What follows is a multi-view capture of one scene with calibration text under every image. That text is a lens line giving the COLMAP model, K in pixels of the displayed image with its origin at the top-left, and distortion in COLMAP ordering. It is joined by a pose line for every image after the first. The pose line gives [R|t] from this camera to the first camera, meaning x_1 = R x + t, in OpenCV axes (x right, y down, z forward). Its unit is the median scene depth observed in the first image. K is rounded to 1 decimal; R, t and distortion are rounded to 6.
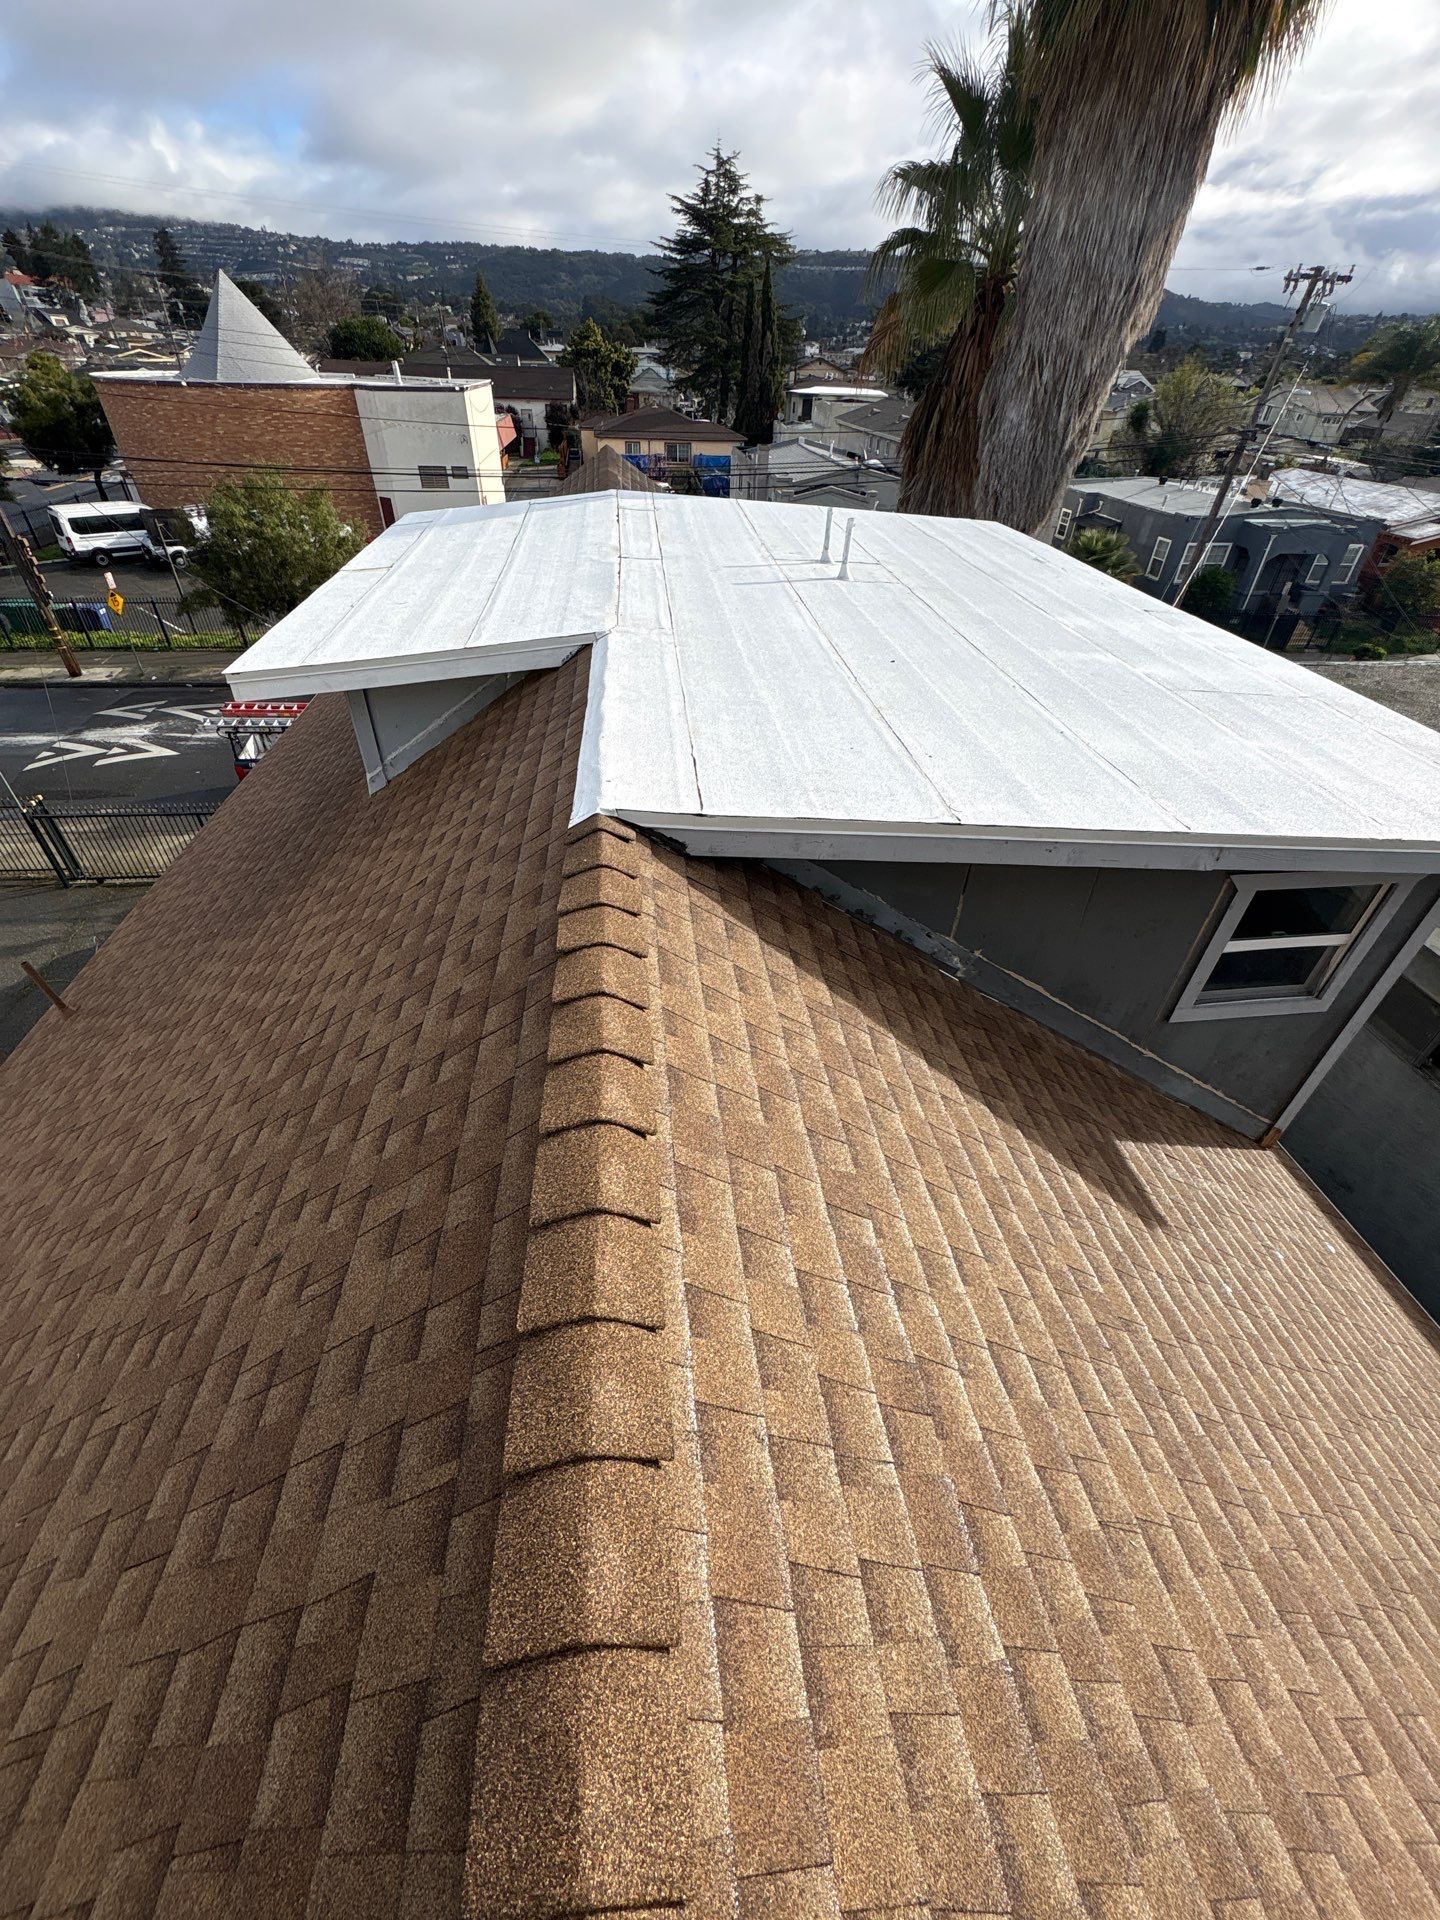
lens RADIAL K [[762.2, 0, 724.1], [0, 762.2, 961.2], [0, 0, 1]] dist [0.000952, -0.000468]
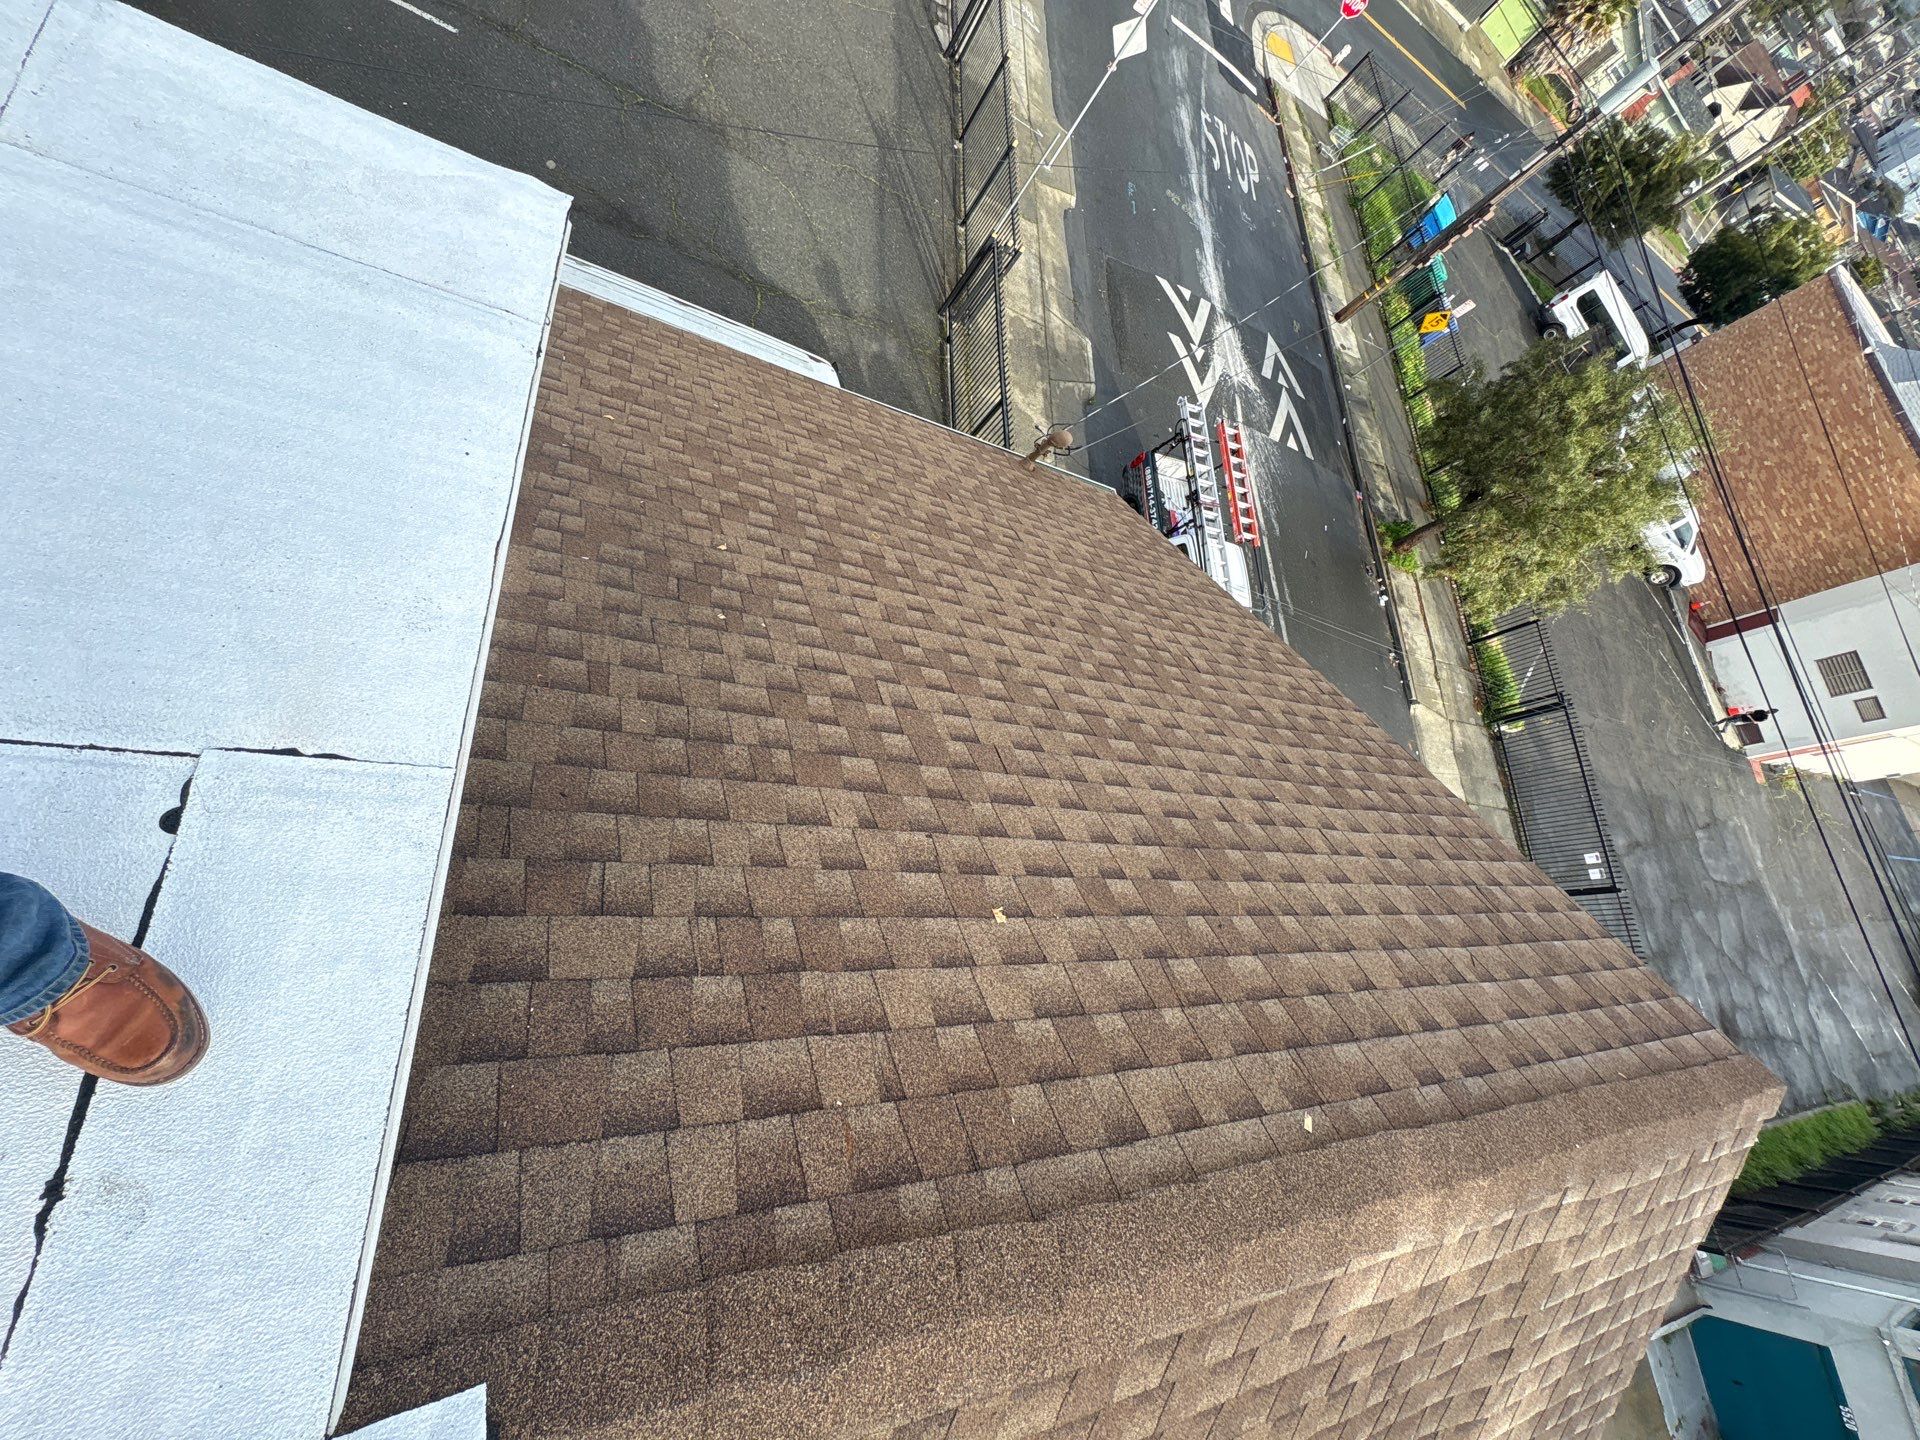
lens RADIAL K [[762.2, 0, 960.0], [0, 762.2, 720.0], [0, 0, 1]] dist [0.000952, -0.000468]
pose [[-0.054078, 0.917358, -0.394372, -0.042080], [-0.932906, 0.094407, 0.347526, -0.141820], [0.356037, 0.386706, 0.850703, 0.175983]]
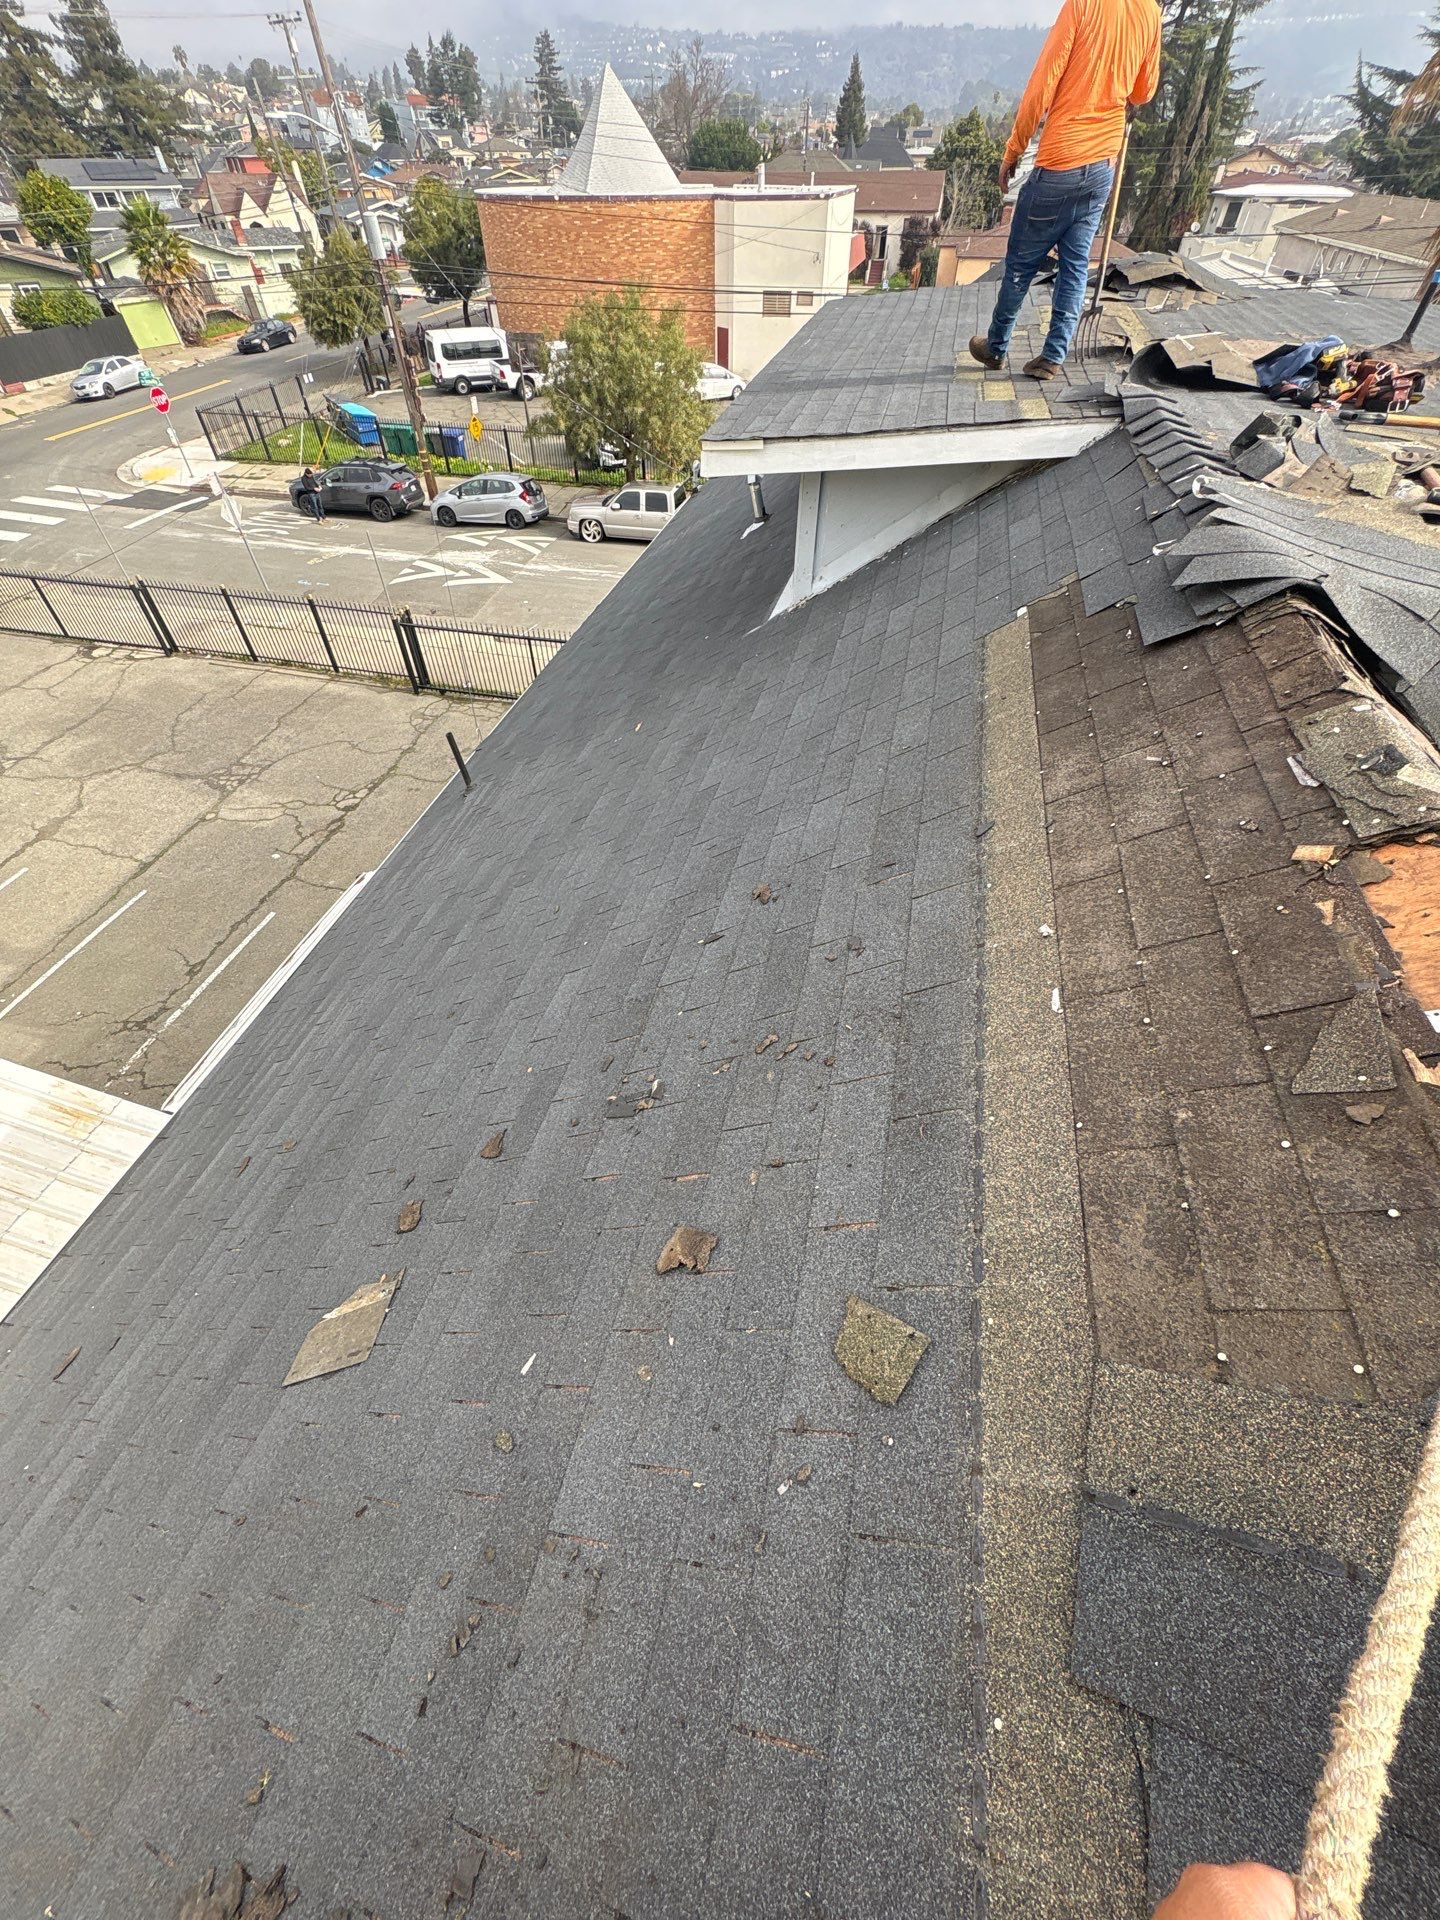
lens RADIAL K [[766.8, 0, 723.0], [0, 766.8, 961.8], [0, 0, 1]] dist [-0.000759, 0.000279]
pose [[0.941458, 0.222071, -0.253656, -0.025261], [-0.186096, 0.969703, 0.158252, 0.008419], [0.281114, -0.101783, 0.954262, 0.005466]]
